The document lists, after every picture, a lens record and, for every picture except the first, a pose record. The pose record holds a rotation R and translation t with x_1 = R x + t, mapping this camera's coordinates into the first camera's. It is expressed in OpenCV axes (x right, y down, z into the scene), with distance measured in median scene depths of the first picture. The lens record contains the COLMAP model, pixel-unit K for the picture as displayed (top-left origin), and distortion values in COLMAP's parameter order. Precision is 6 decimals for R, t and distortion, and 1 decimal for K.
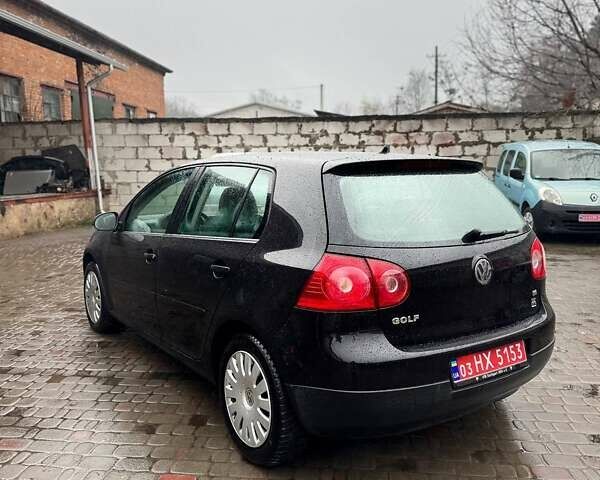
lens RADIAL K [[570.6, 0, 300.0], [0, 570.6, 240.0], [0, 0, 1]] dist [-0.002681, -0.011702]
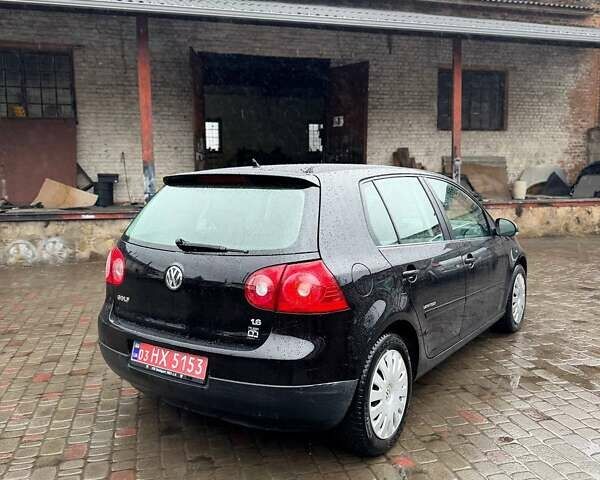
lens RADIAL K [[570.6, 0, 300.0], [0, 570.6, 240.0], [0, 0, 1]] dist [-0.002681, -0.011702]
pose [[0.405494, 0.117021, -0.906576, 1.059928], [-0.120050, 0.989999, 0.074094, -0.095955], [0.906180, 0.078790, 0.415487, 0.573046]]
